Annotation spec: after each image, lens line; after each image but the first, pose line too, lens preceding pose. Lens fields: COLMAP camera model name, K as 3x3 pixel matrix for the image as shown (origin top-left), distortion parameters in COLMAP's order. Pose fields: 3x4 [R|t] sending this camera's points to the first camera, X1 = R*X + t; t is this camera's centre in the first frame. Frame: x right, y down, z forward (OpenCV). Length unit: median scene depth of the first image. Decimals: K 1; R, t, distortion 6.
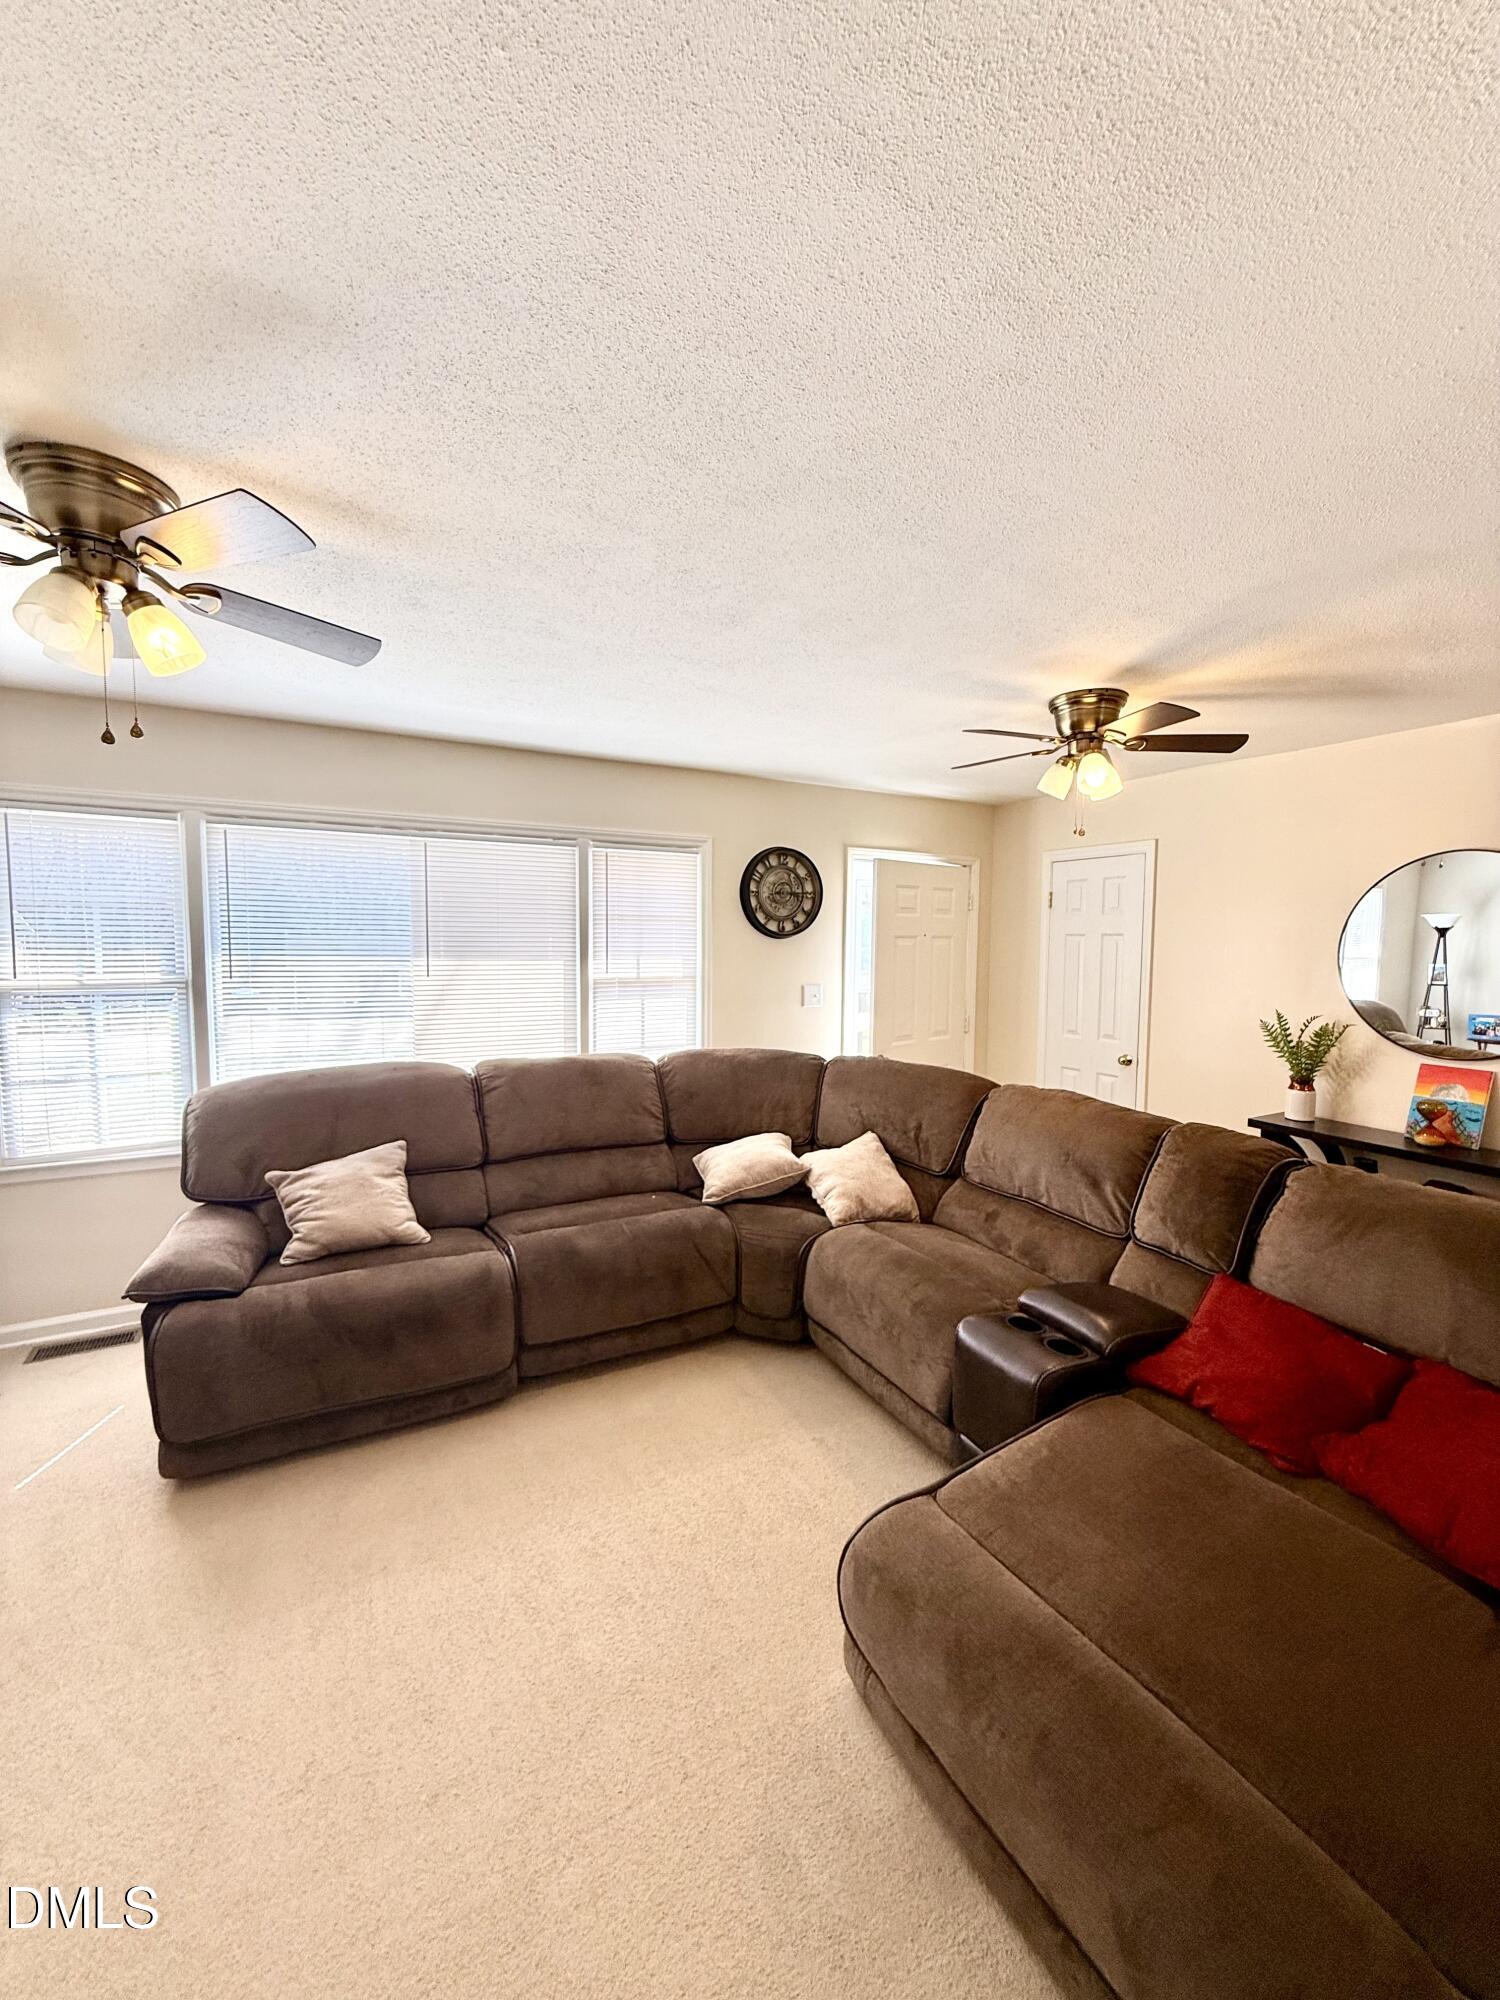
lens RADIAL K [[800.2, 0, 751.5], [0, 800.2, 996.1], [0, 0, 1]] dist [-0.000446, 0.000068]
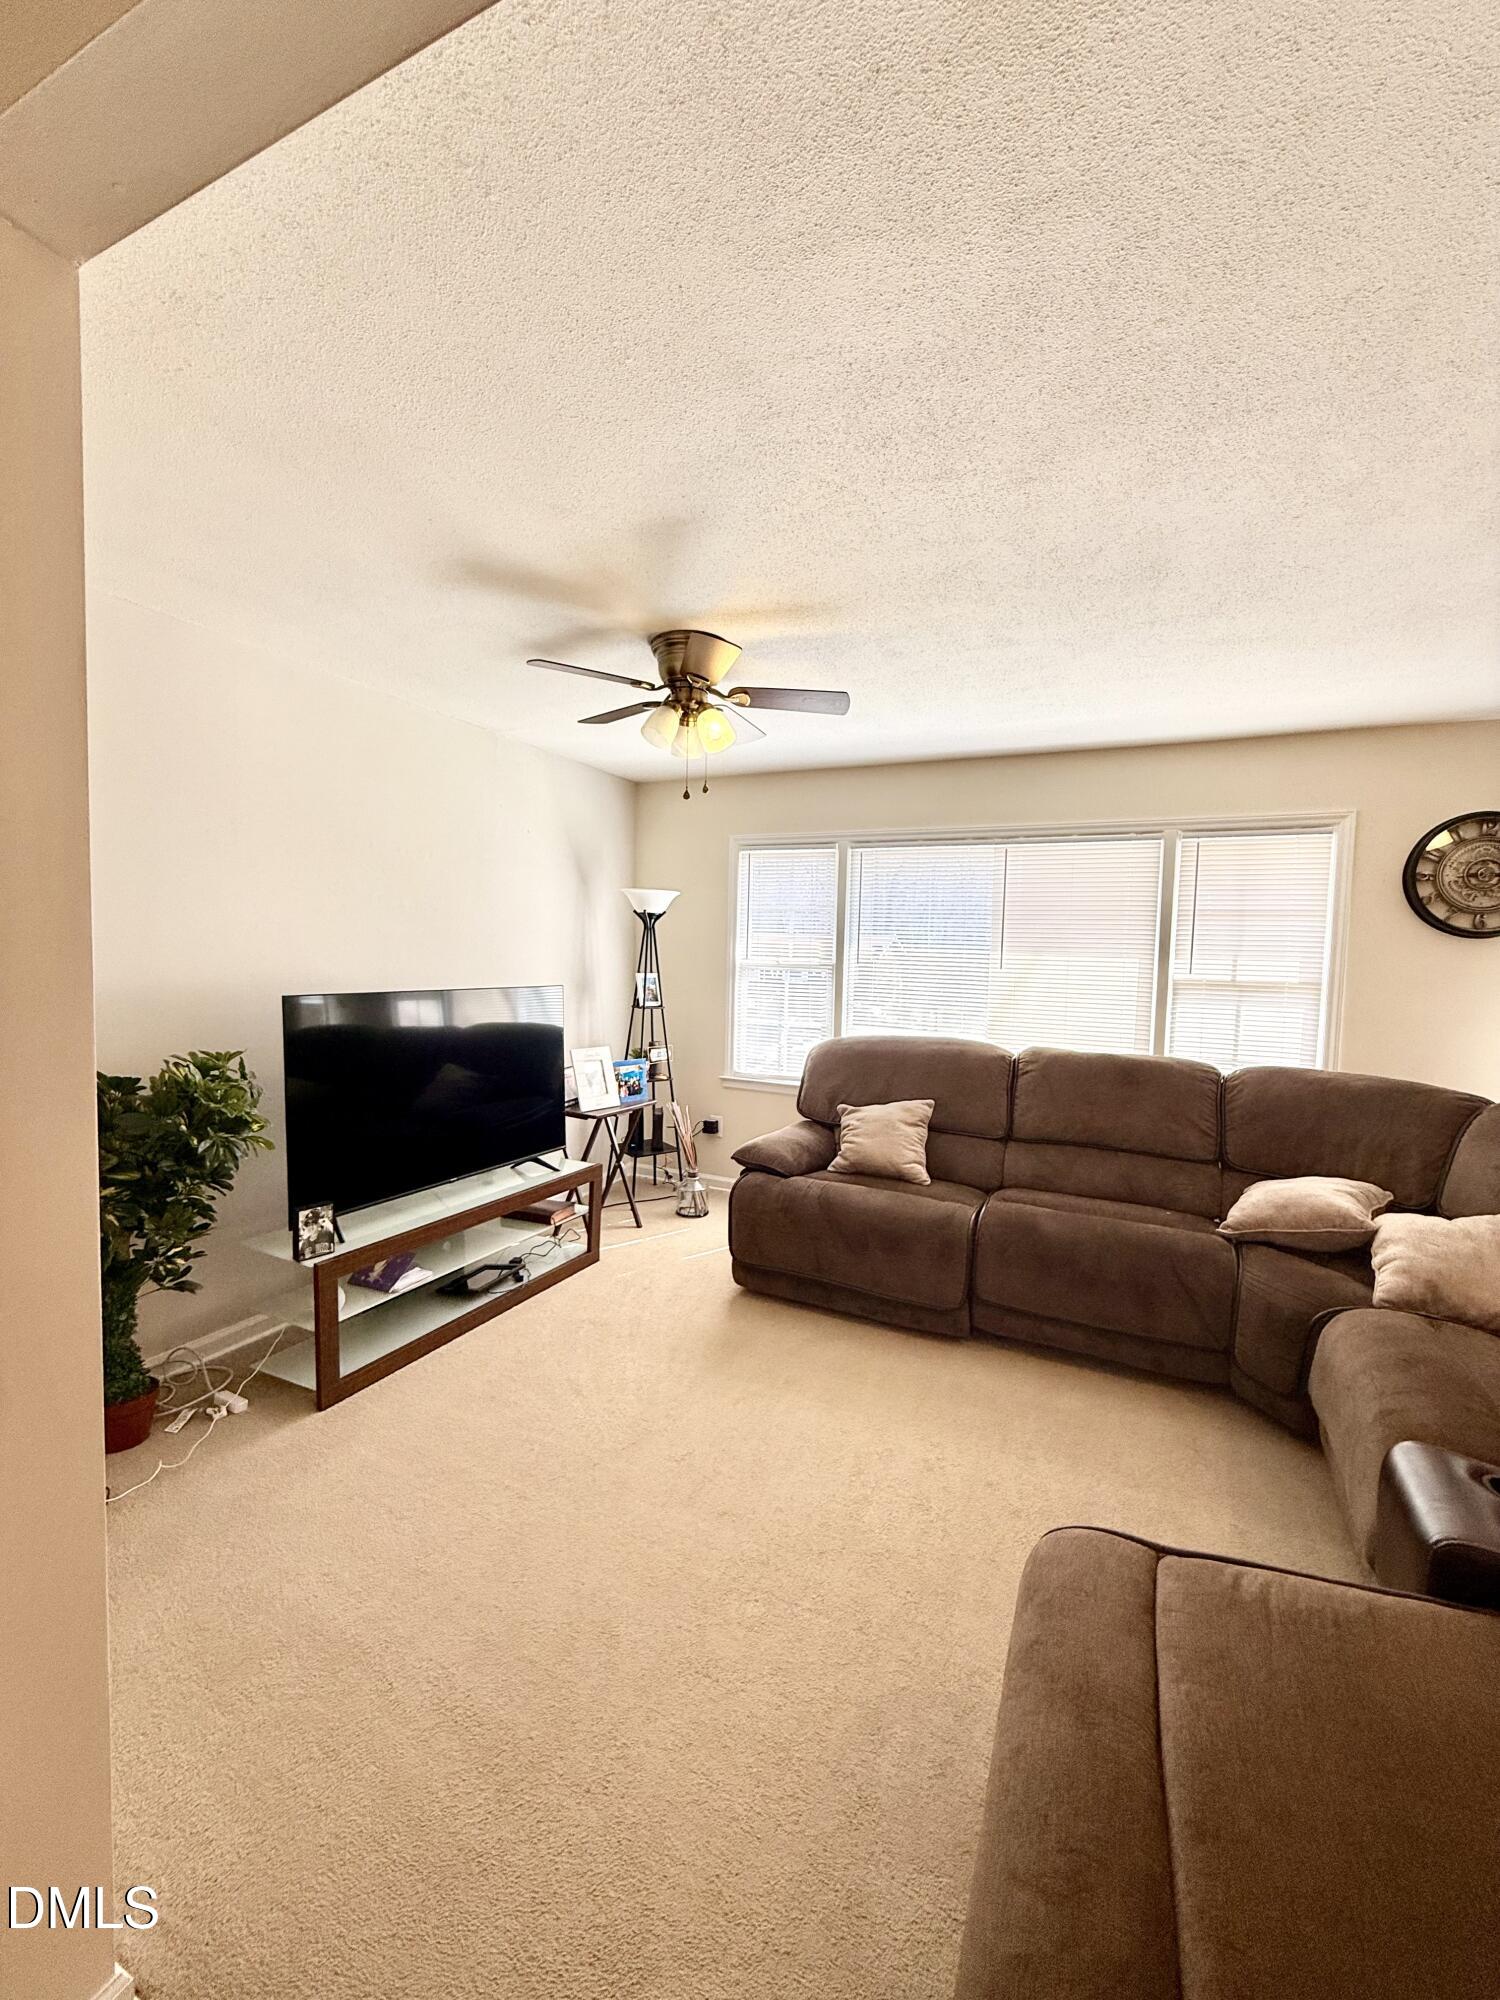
lens RADIAL K [[800.2, 0, 751.5], [0, 800.2, 996.1], [0, 0, 1]] dist [-0.000446, 0.000068]
pose [[0.594263, 0.052276, -0.802570, 0.337904], [-0.078112, 0.996919, 0.007097, 0.038704], [0.800469, 0.058473, 0.596516, 0.069479]]
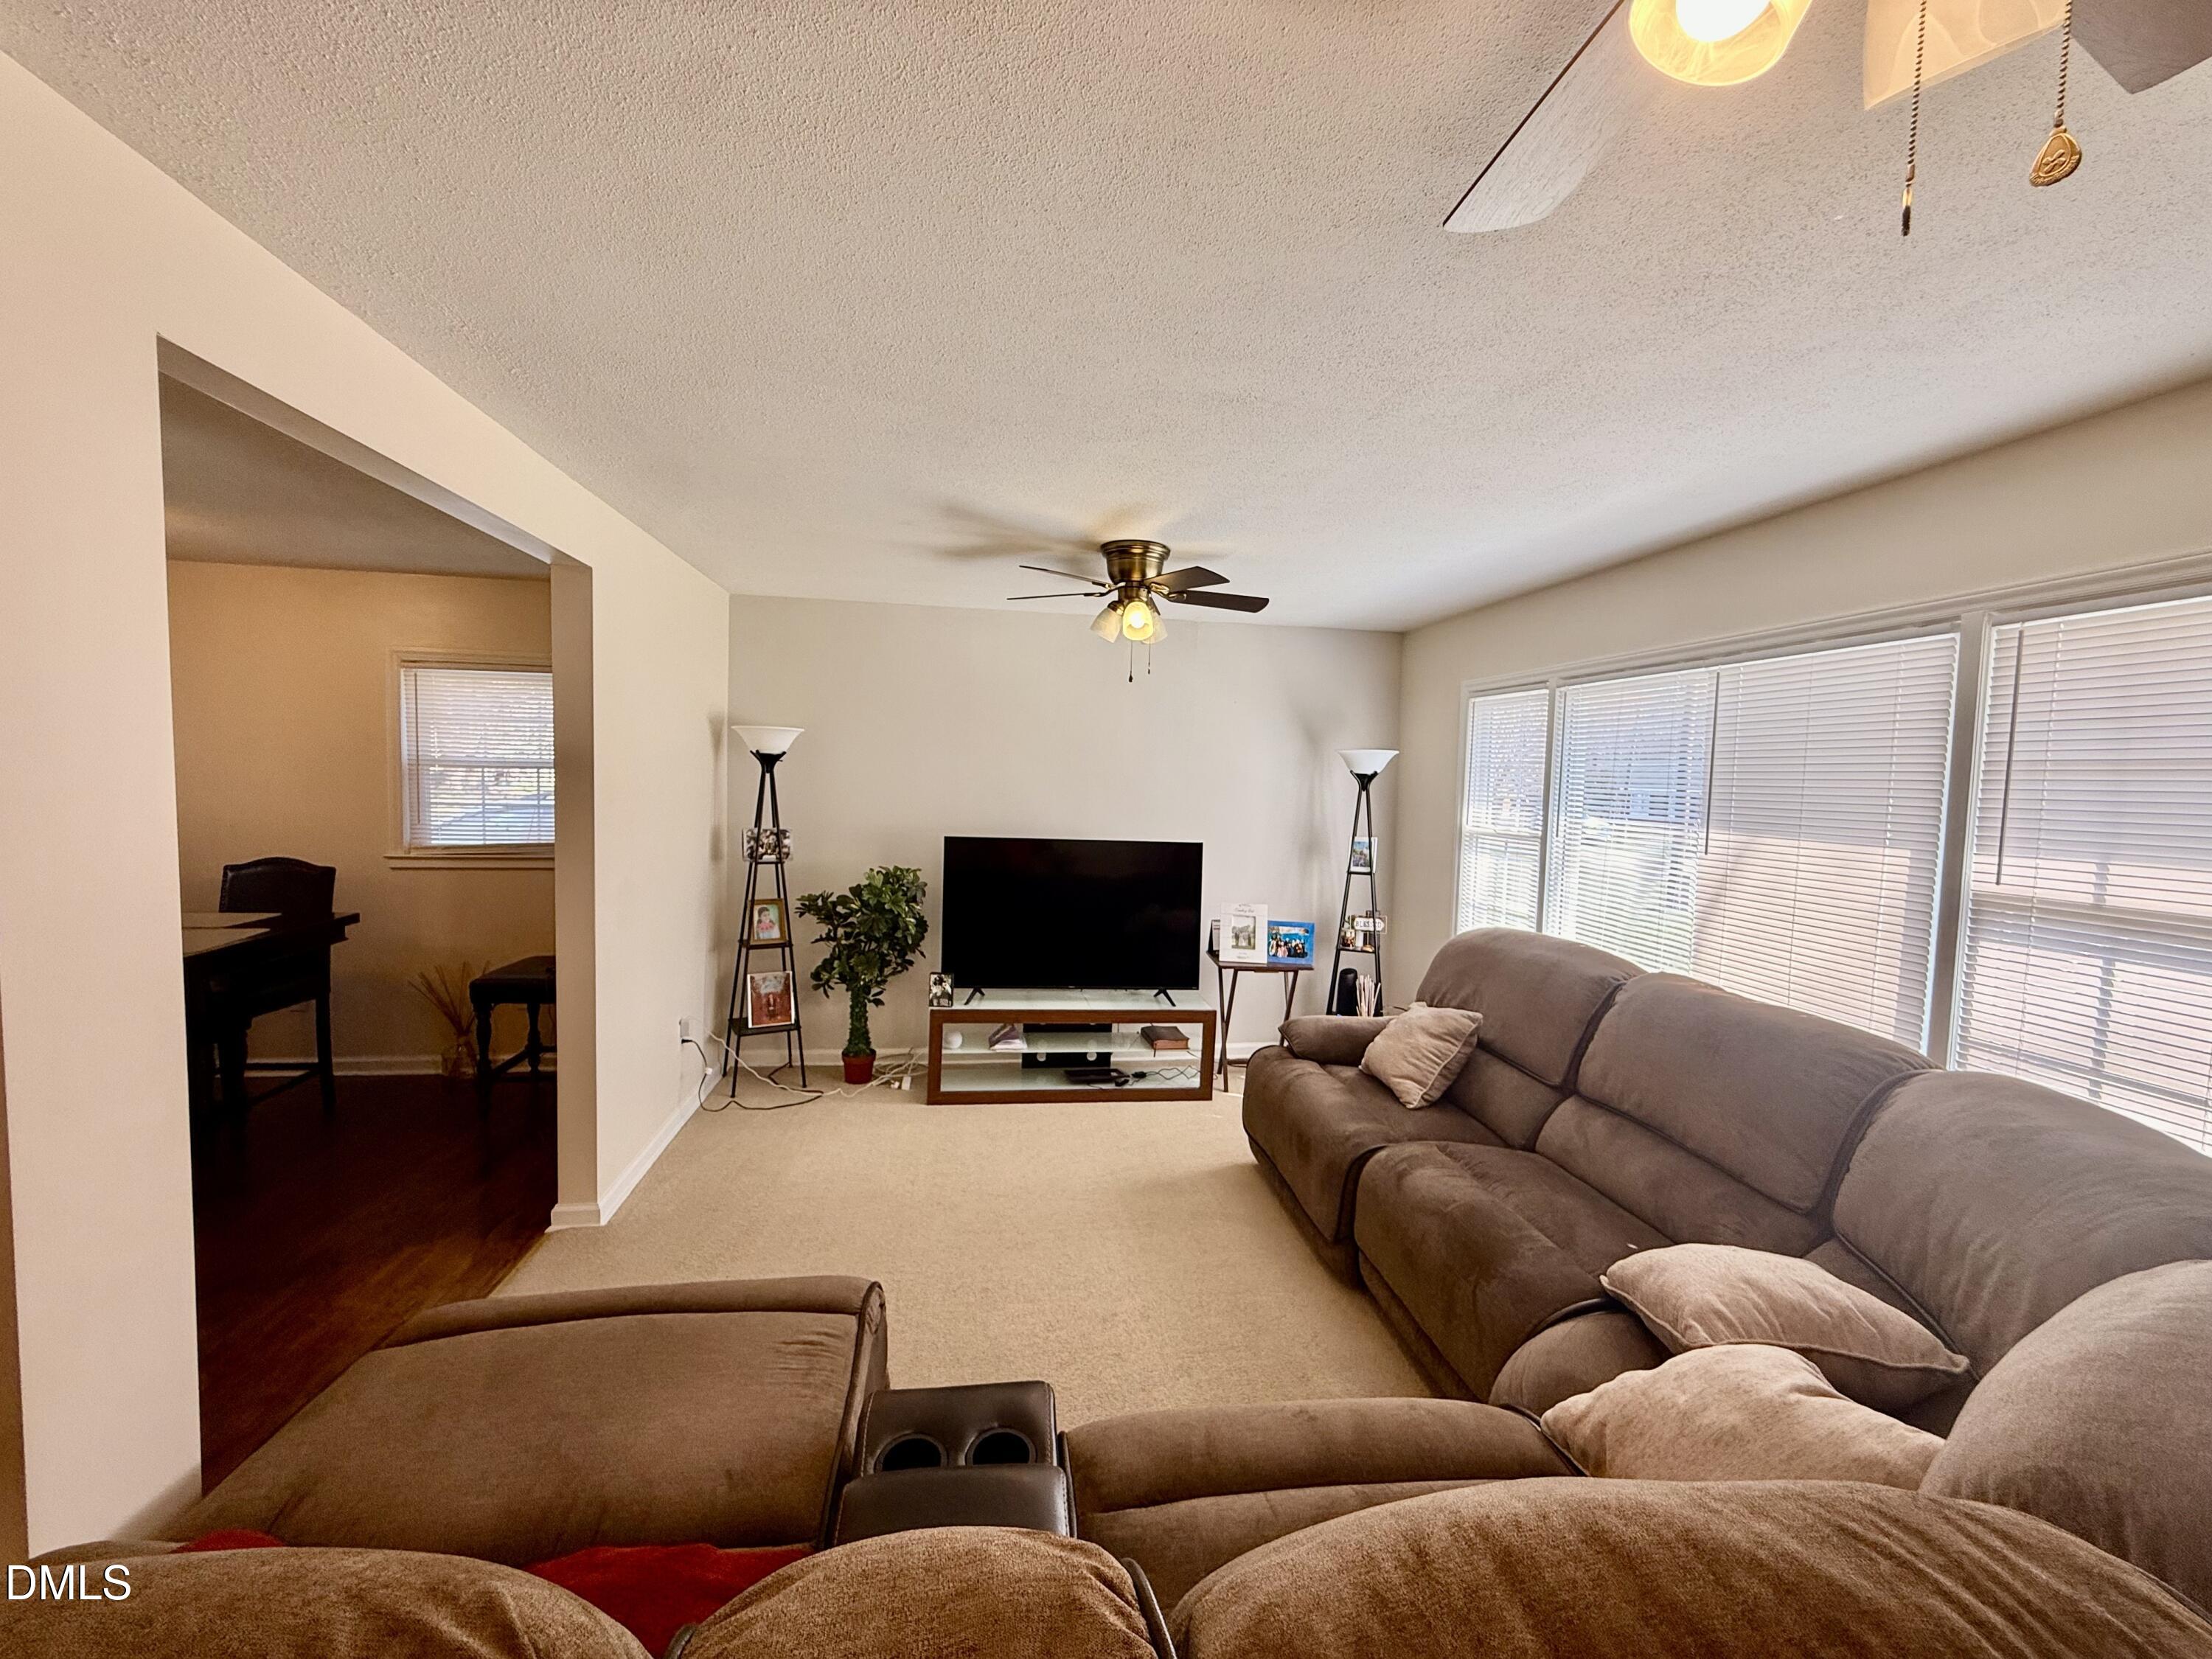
lens RADIAL K [[885.0, 0, 1106.0], [0, 885.0, 829.5], [0, 0, 1]] dist [-0.000446, 0.000068]
pose [[-0.334092, 0.037836, -0.941781, 0.640998], [-0.101475, 0.991942, 0.075849, -0.062373], [0.937062, 0.120907, -0.327561, 0.884512]]
